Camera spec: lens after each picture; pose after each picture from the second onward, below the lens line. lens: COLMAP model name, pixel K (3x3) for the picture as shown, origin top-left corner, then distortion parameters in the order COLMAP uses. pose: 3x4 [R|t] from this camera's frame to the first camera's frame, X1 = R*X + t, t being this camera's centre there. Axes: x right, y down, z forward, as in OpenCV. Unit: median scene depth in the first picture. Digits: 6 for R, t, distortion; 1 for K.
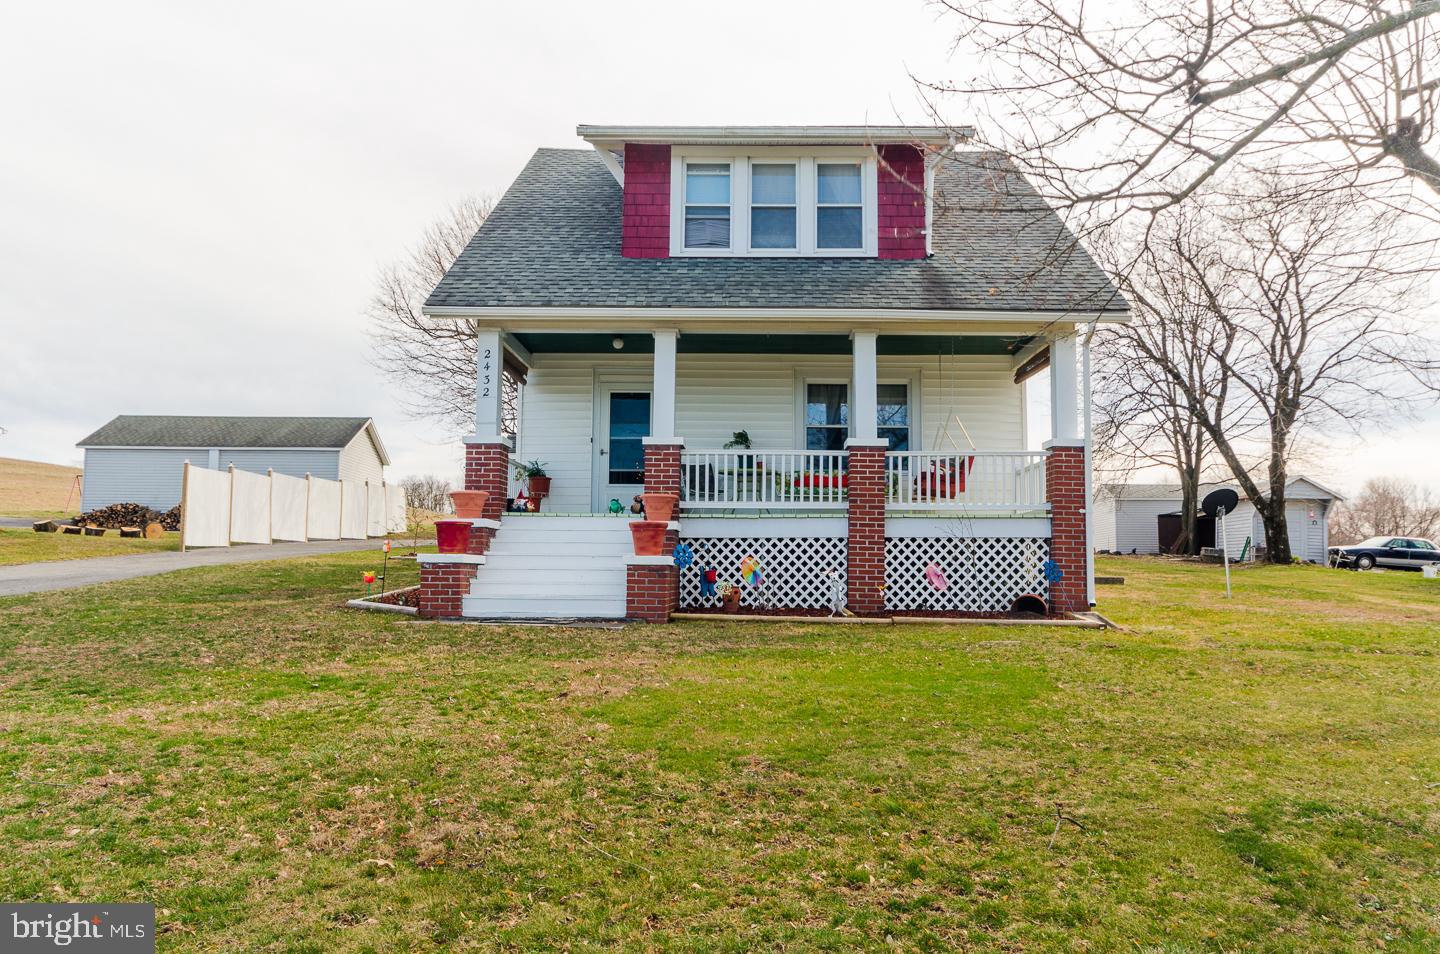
lens RADIAL K [[999.8, 0, 722.0], [0, 999.8, 479.1], [0, 0, 1]] dist [0.000159, -0.006960]
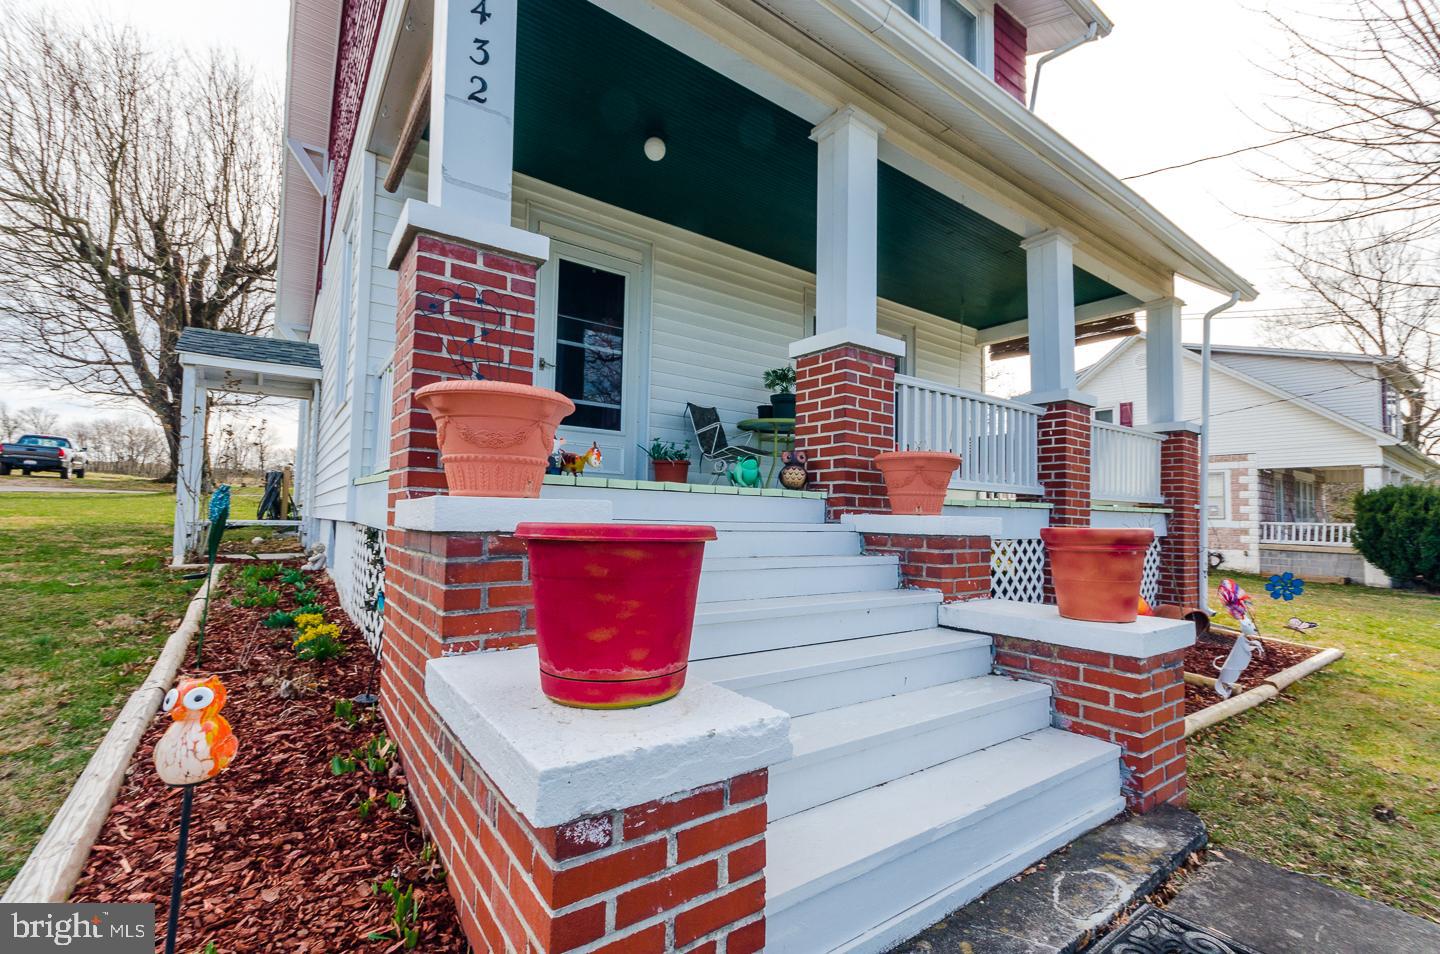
lens RADIAL K [[621.8, 0, 725.5], [0, 621.8, 482.2], [0, 0, 1]] dist [-0.001665, -0.000125]
pose [[0.789662, 0.041960, 0.612105, -0.334288], [-0.070995, 0.997206, 0.023230, 0.030186], [-0.609420, -0.061800, 0.790435, 0.913743]]
